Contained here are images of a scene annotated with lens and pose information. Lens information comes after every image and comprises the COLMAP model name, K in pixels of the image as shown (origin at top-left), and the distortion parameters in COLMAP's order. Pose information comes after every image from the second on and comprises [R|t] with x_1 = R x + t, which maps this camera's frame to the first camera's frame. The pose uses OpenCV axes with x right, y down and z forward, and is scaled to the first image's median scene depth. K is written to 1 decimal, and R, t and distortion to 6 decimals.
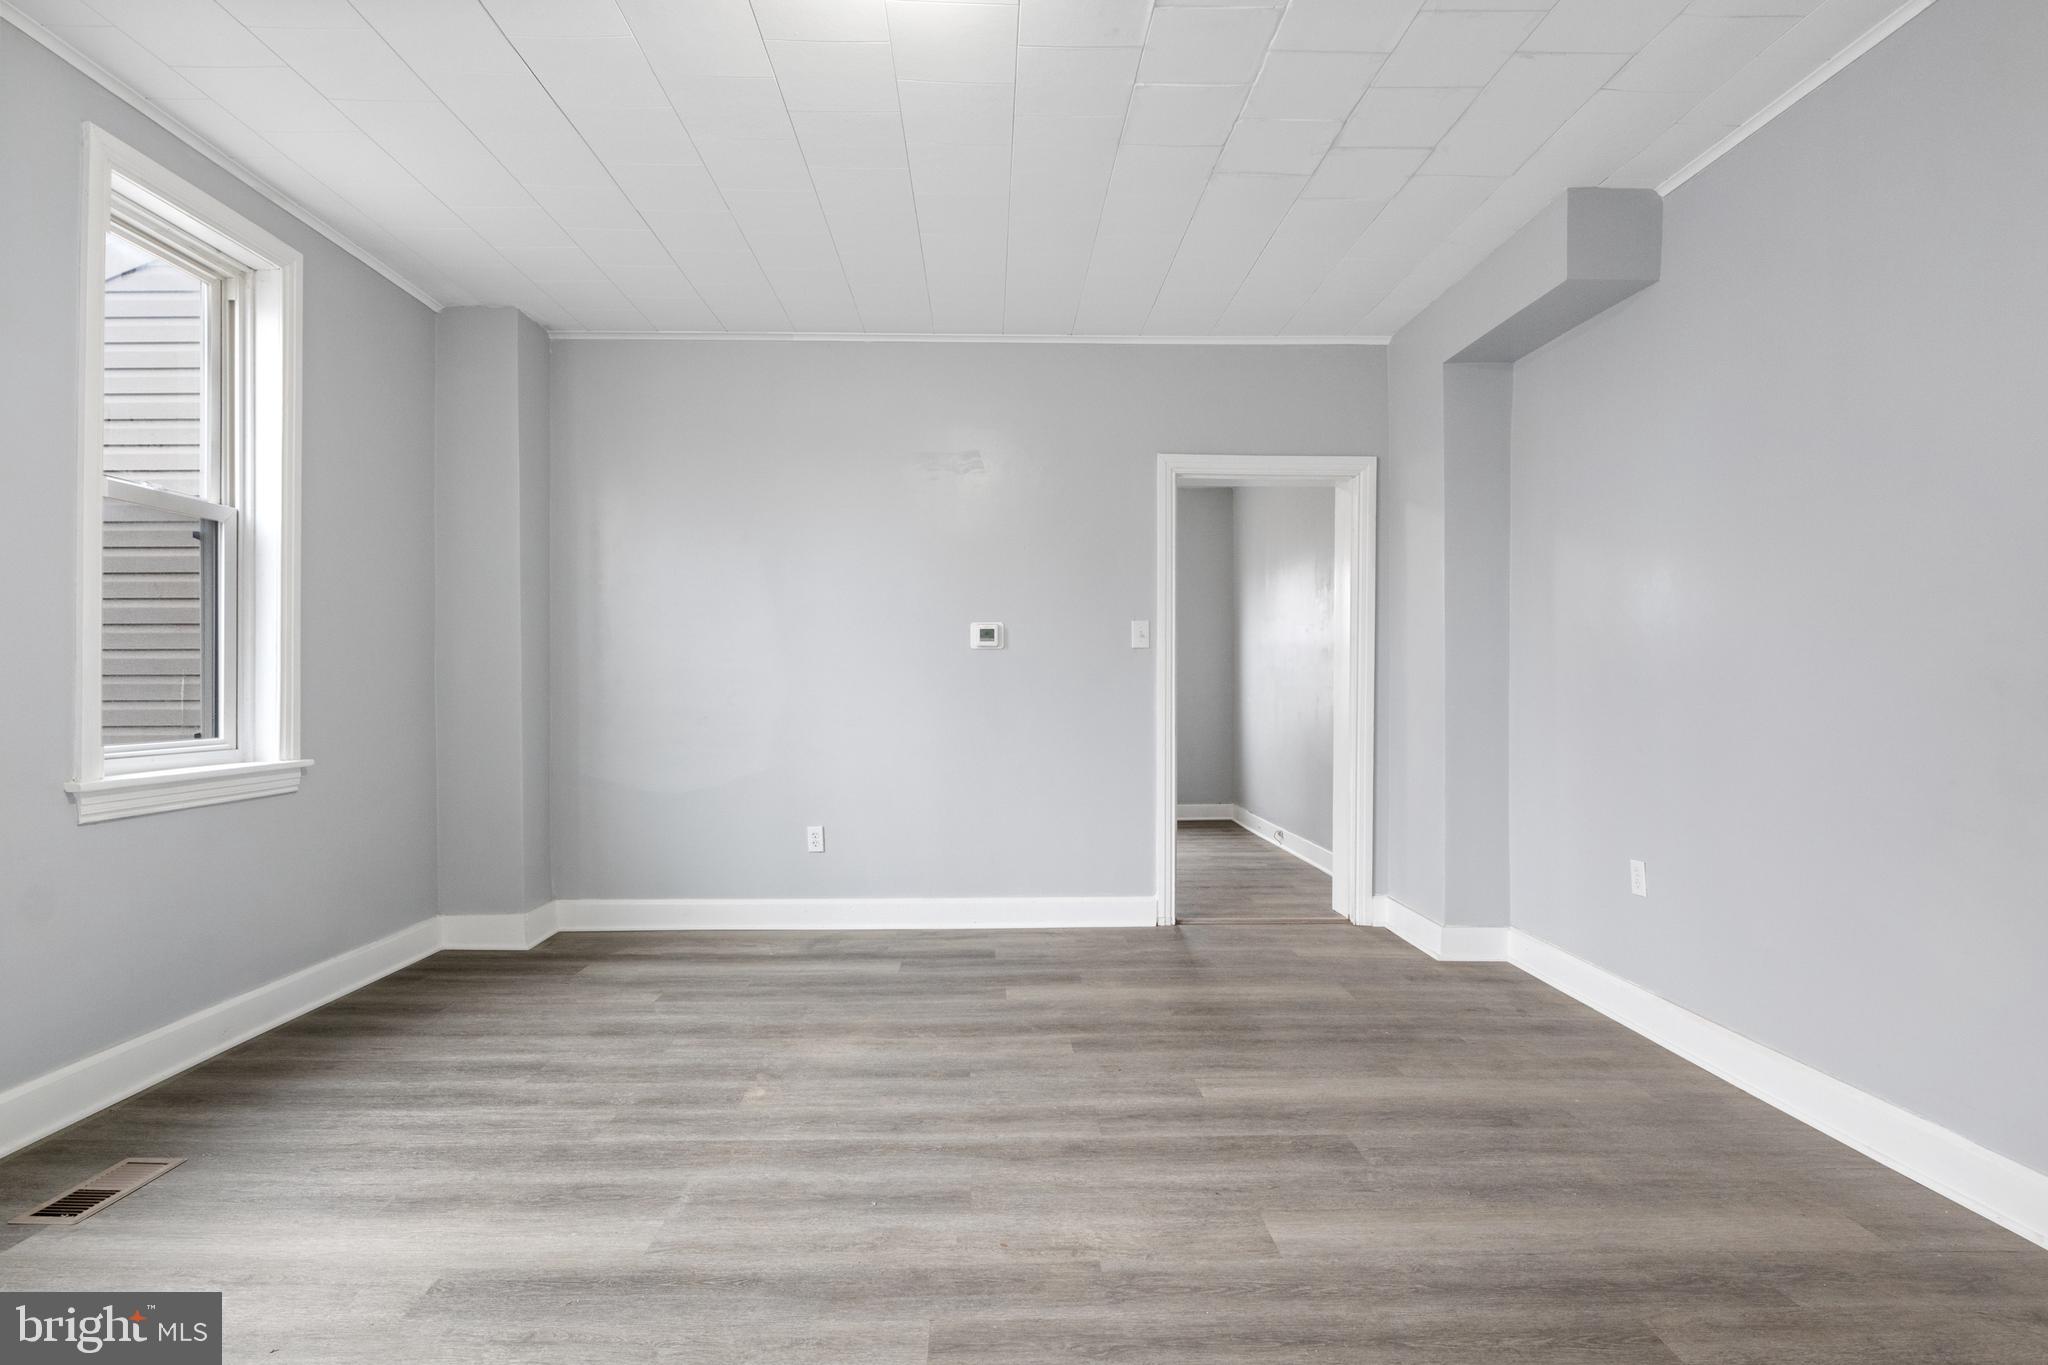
lens RADIAL K [[1028.9, 0, 1028.9], [0, 1028.9, 690.8], [0, 0, 1]] dist [-0.003901, -0.000376]
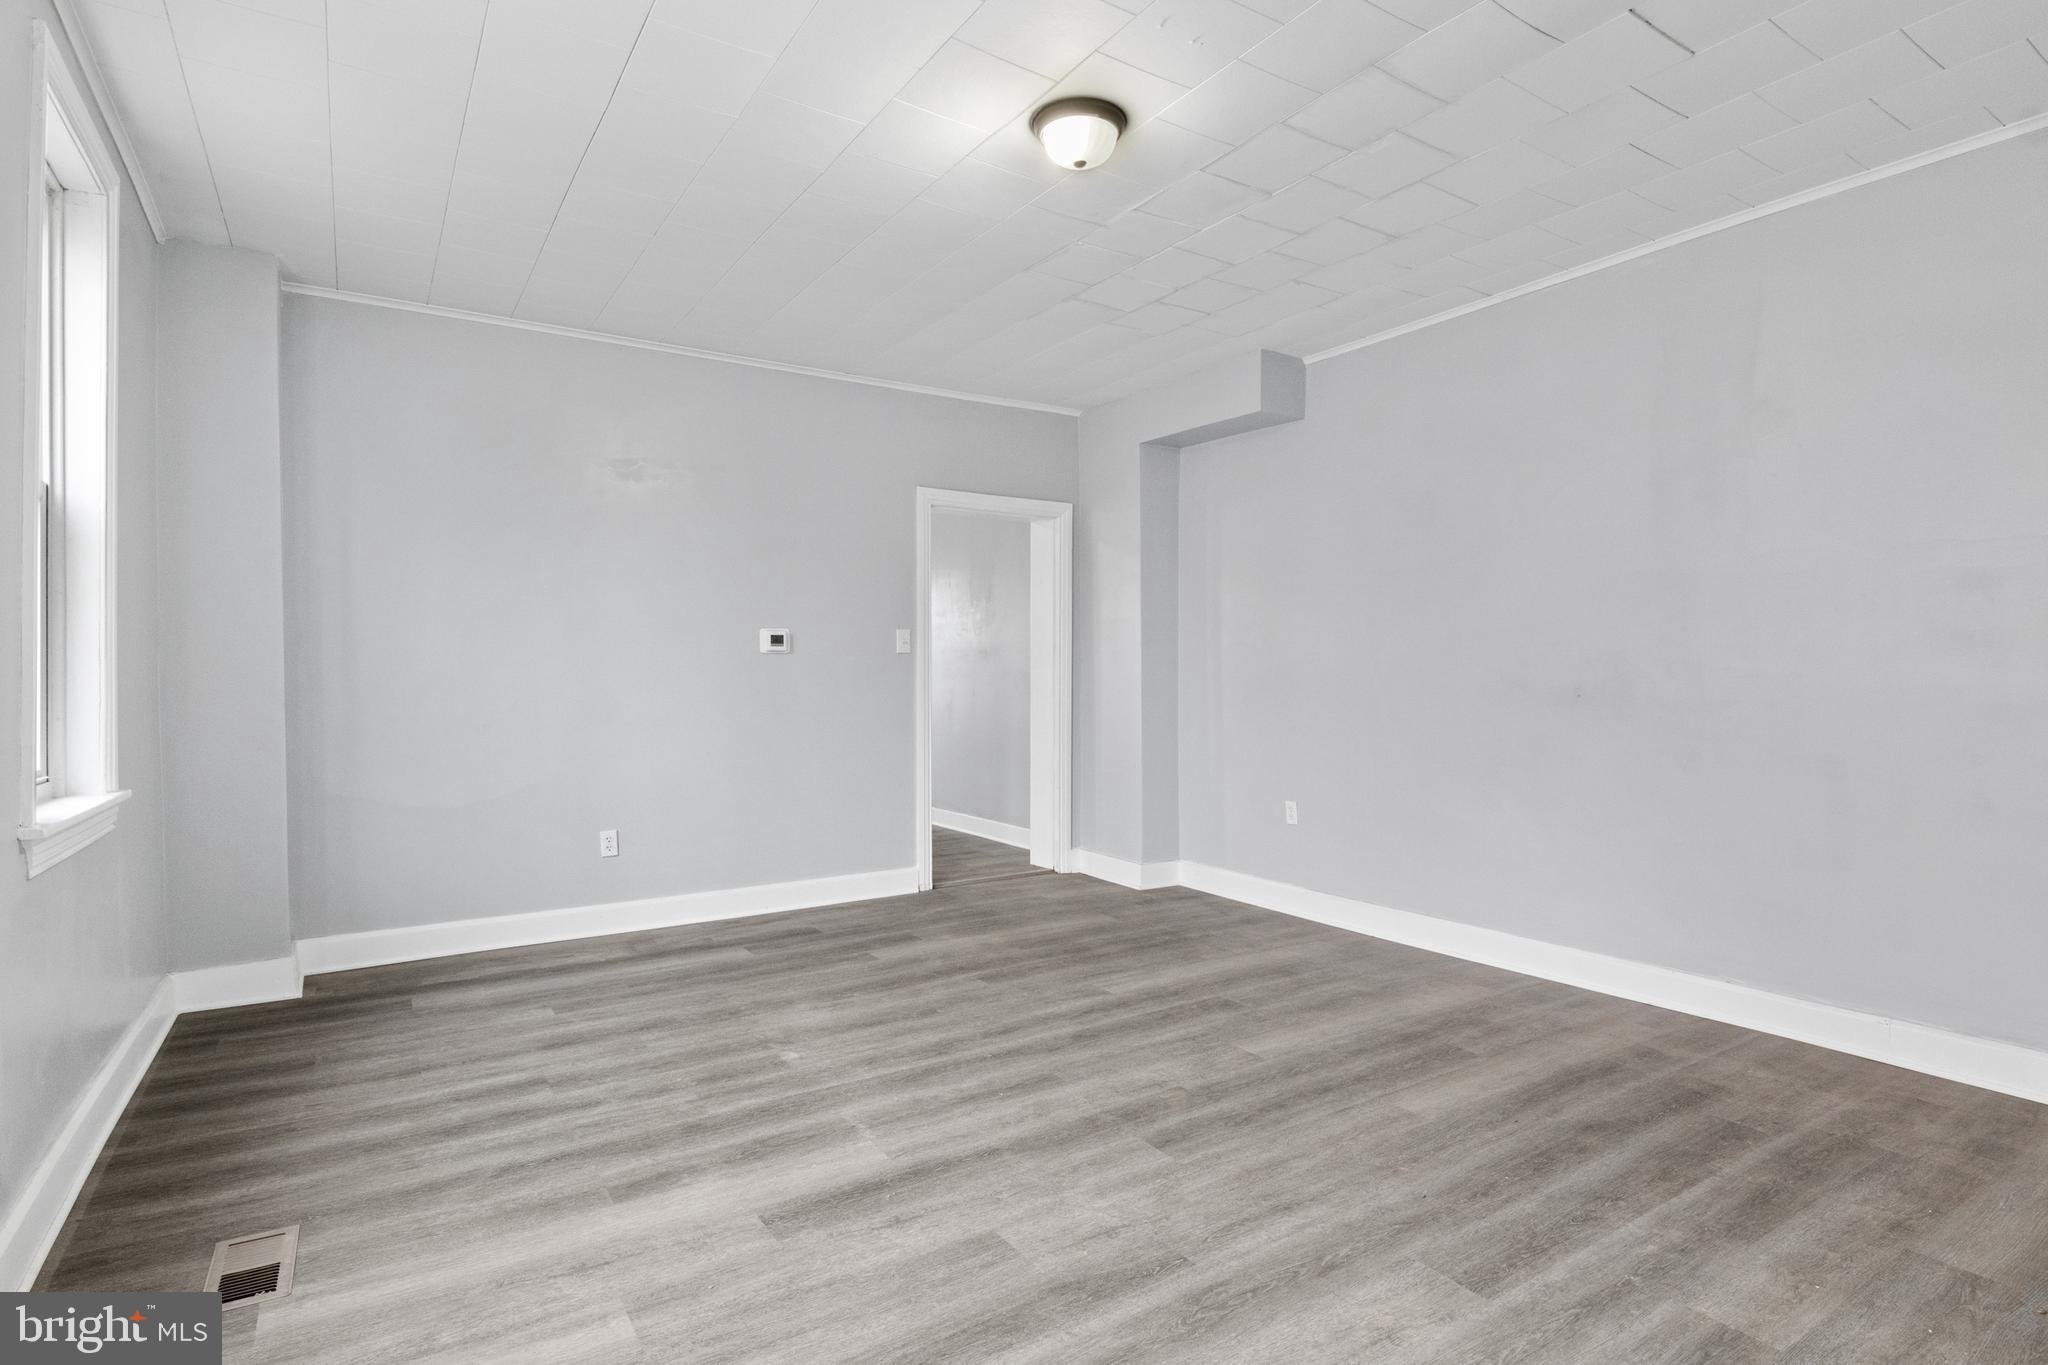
lens RADIAL K [[1028.9, 0, 1044.0], [0, 1028.9, 677.0], [0, 0, 1]] dist [-0.003901, -0.000376]
pose [[0.849898, -0.005462, 0.526919, -0.587310], [0.006059, 0.999981, 0.000593, -0.023160], [-0.526912, 0.002689, 0.849915, -0.103700]]
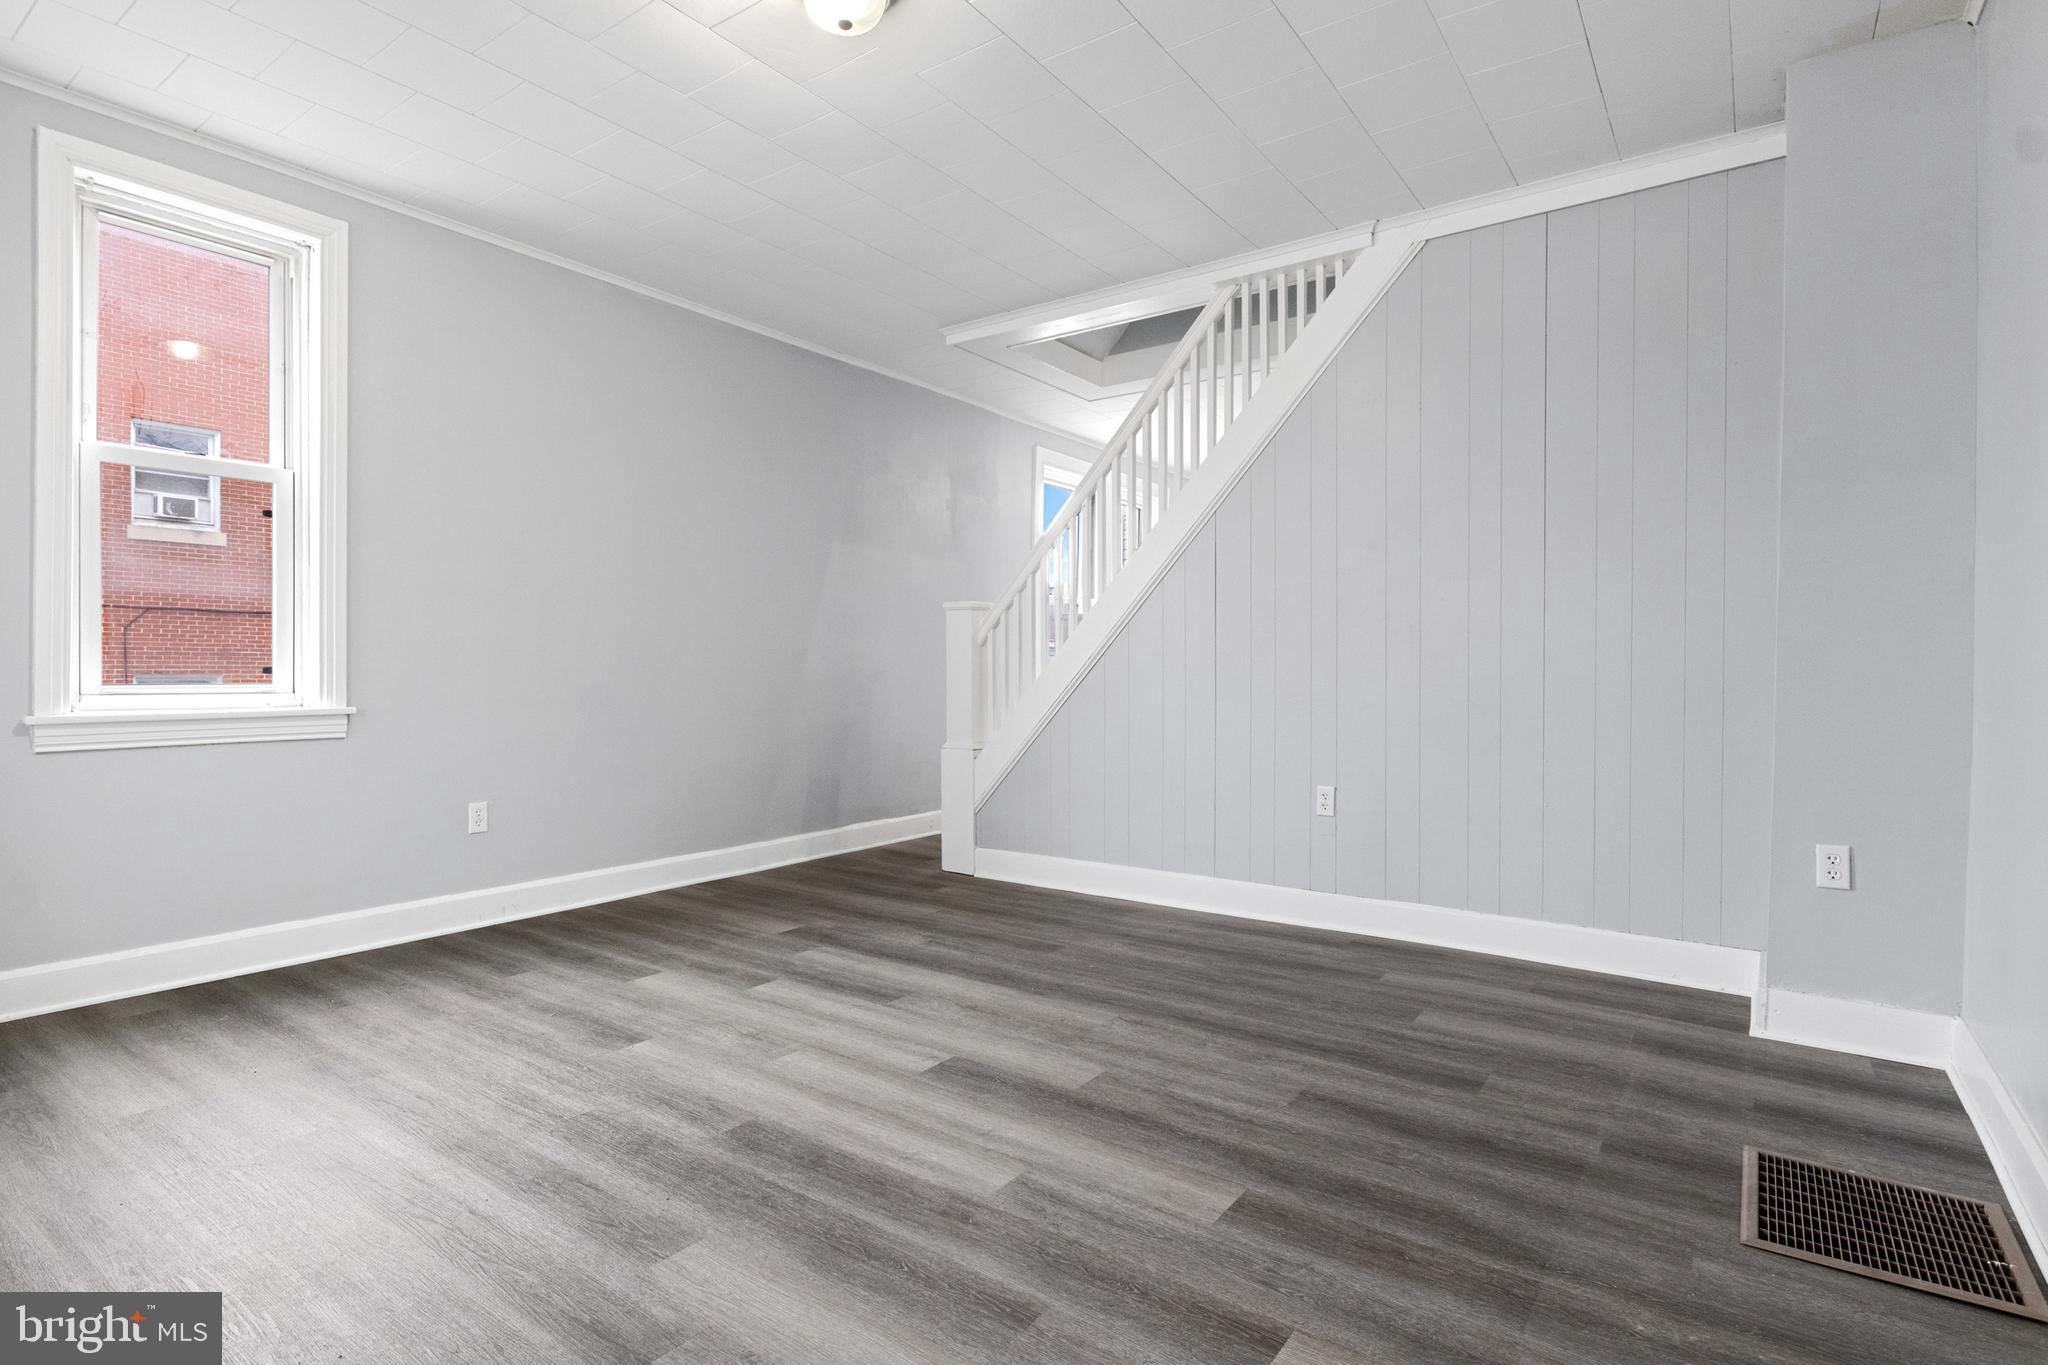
lens RADIAL K [[1028.9, 0, 1029.5], [0, 1028.9, 676.0], [0, 0, 1]] dist [-0.003901, -0.000376]
pose [[0.801892, 0.011905, -0.597350, 0.551703], [-0.006226, 0.999914, 0.011570, 0.022079], [0.597436, -0.005558, 0.801897, 0.659845]]
